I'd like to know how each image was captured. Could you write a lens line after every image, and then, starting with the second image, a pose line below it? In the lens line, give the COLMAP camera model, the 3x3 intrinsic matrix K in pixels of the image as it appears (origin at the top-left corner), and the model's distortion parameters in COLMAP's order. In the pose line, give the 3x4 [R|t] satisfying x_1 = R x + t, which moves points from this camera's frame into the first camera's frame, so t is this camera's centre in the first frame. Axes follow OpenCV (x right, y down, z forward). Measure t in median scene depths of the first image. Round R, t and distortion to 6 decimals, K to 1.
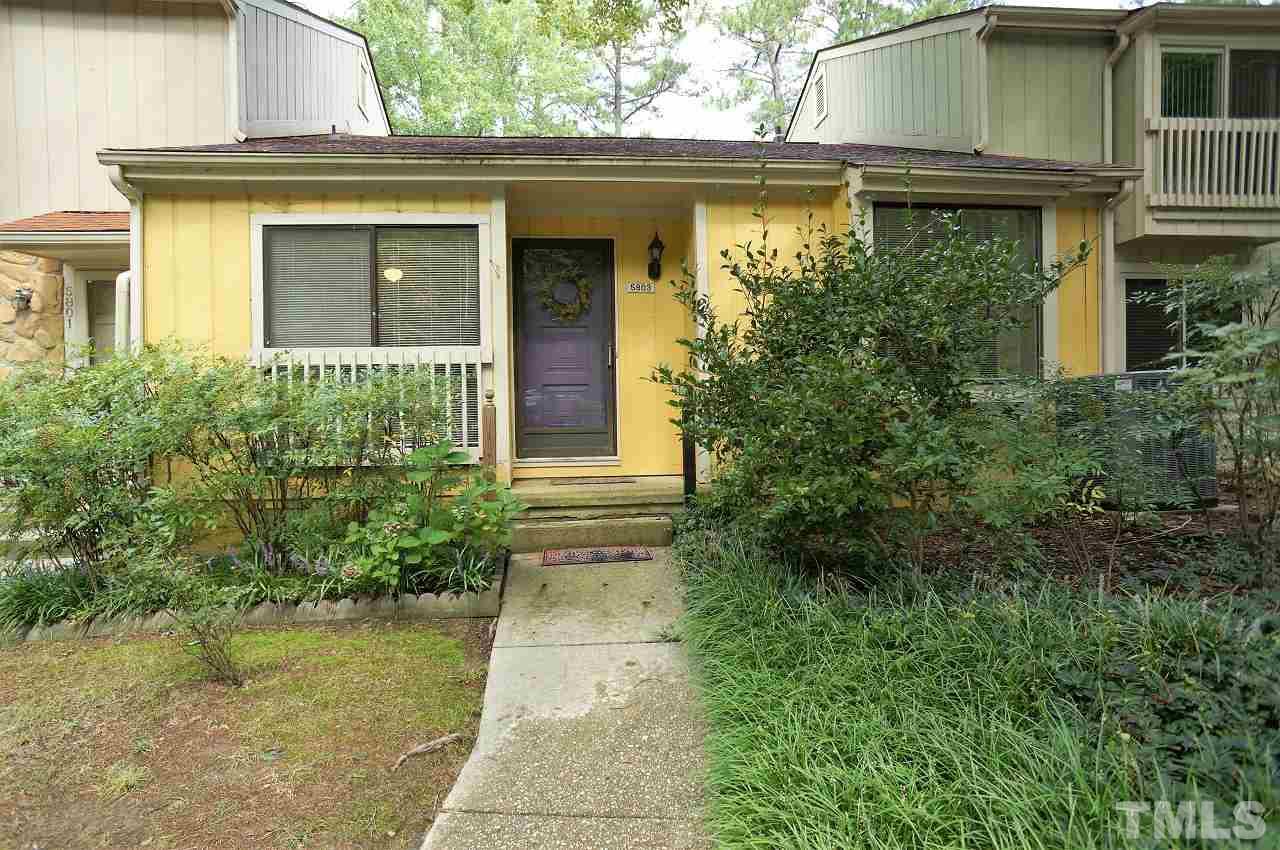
lens RADIAL K [[724.7, 0, 610.6], [0, 724.7, 426.9], [0, 0, 1]] dist [-0.071267, 0.045045]
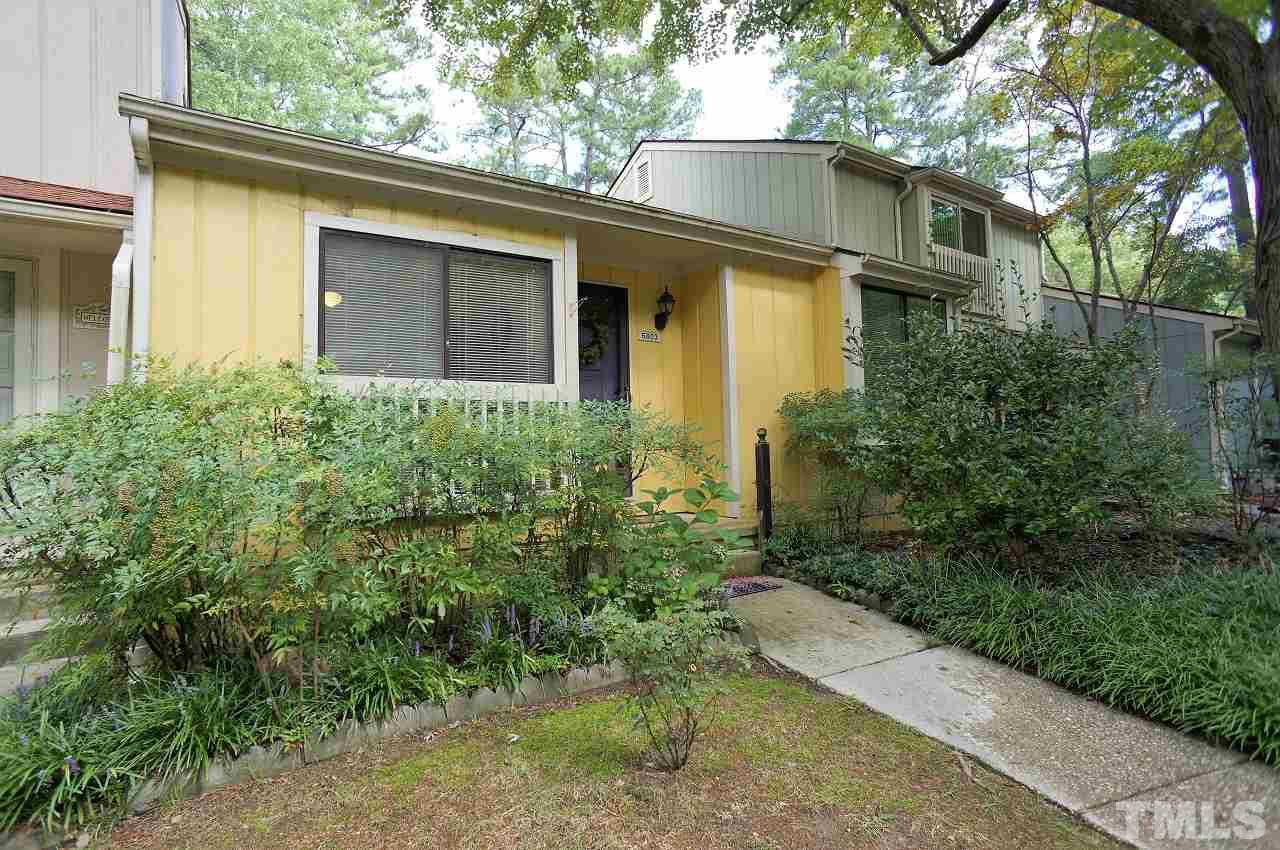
lens RADIAL K [[684.7, 0, 631.6], [0, 684.7, 427.2], [0, 0, 1]] dist [-0.069230, 0.039958]
pose [[0.883836, 0.015195, 0.467550, -0.518309], [0.015111, 0.998023, -0.061000, 0.001875], [-0.467553, 0.060979, 0.881859, 0.151714]]
